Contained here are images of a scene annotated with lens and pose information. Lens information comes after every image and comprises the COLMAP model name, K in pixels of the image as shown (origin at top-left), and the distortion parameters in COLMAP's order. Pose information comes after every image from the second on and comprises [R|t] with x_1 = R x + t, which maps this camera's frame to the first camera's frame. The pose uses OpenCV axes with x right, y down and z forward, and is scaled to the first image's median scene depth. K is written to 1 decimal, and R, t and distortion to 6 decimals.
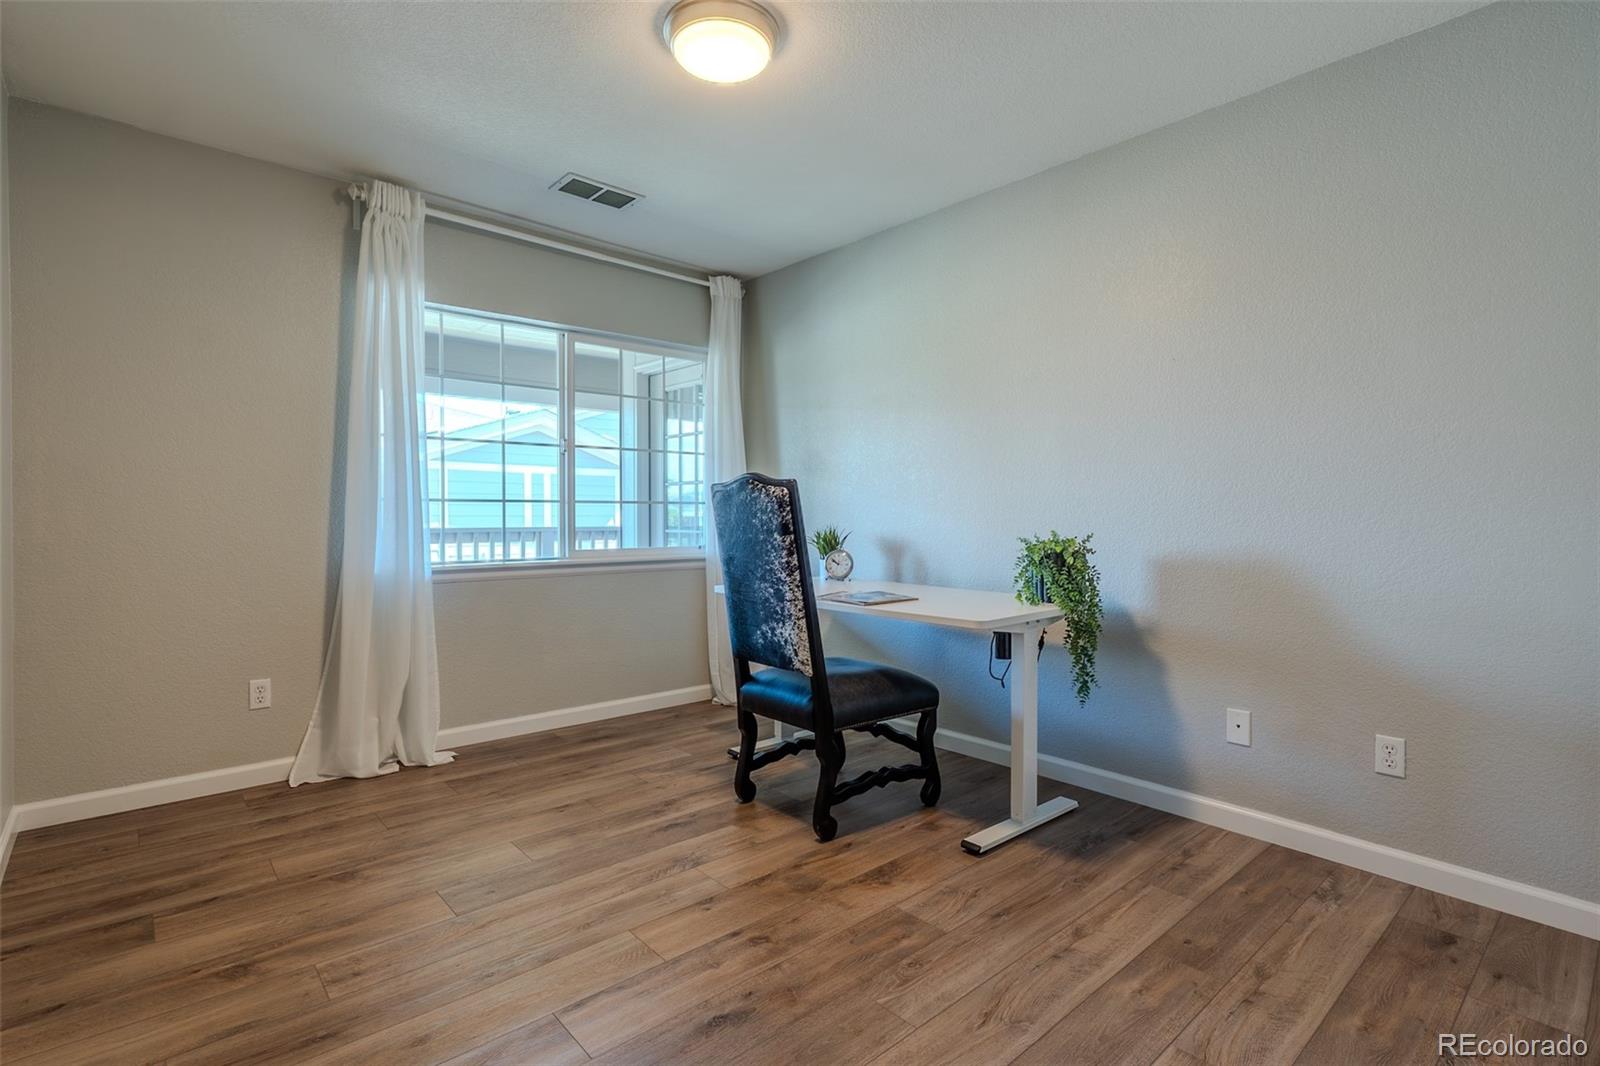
lens RADIAL K [[766.1, 0, 793.8], [0, 766.1, 529.7], [0, 0, 1]] dist [0.003867, -0.000955]
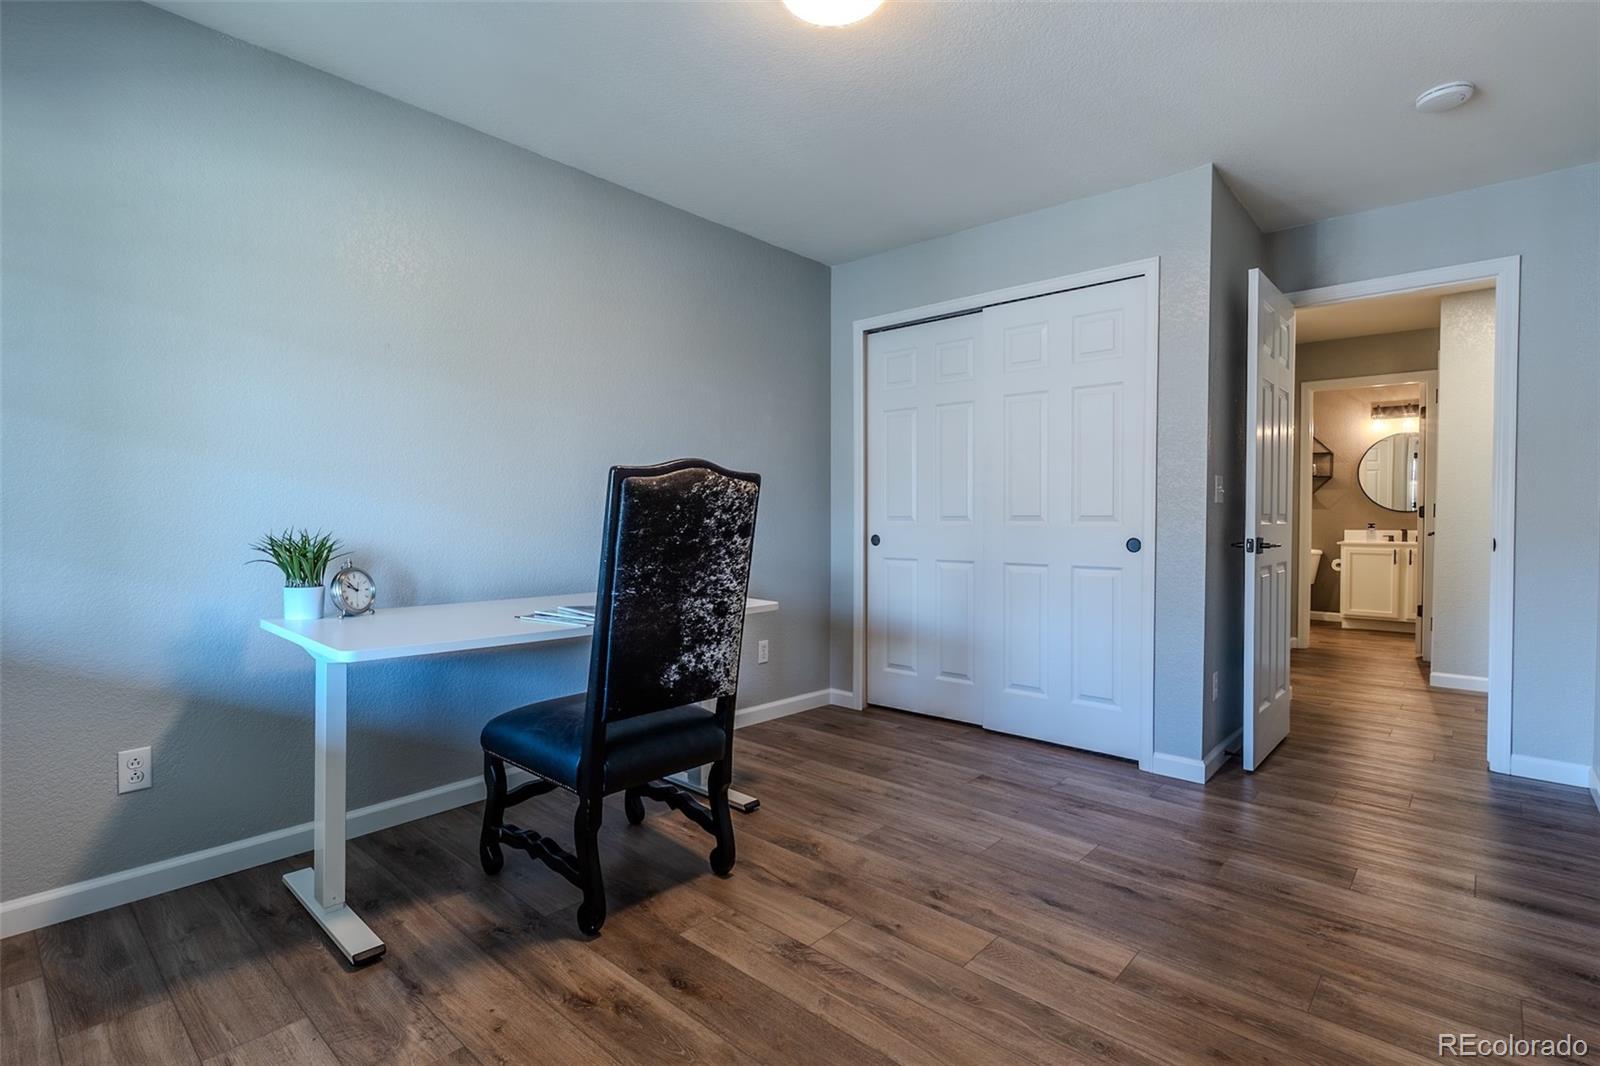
lens RADIAL K [[766.1, 0, 787.9], [0, 766.1, 528.8], [0, 0, 1]] dist [0.003867, -0.000955]
pose [[-0.114104, -0.020062, 0.993266, -0.859779], [0.013576, 0.999671, 0.021751, -0.019931], [-0.993376, 0.015966, -0.113794, 1.025586]]
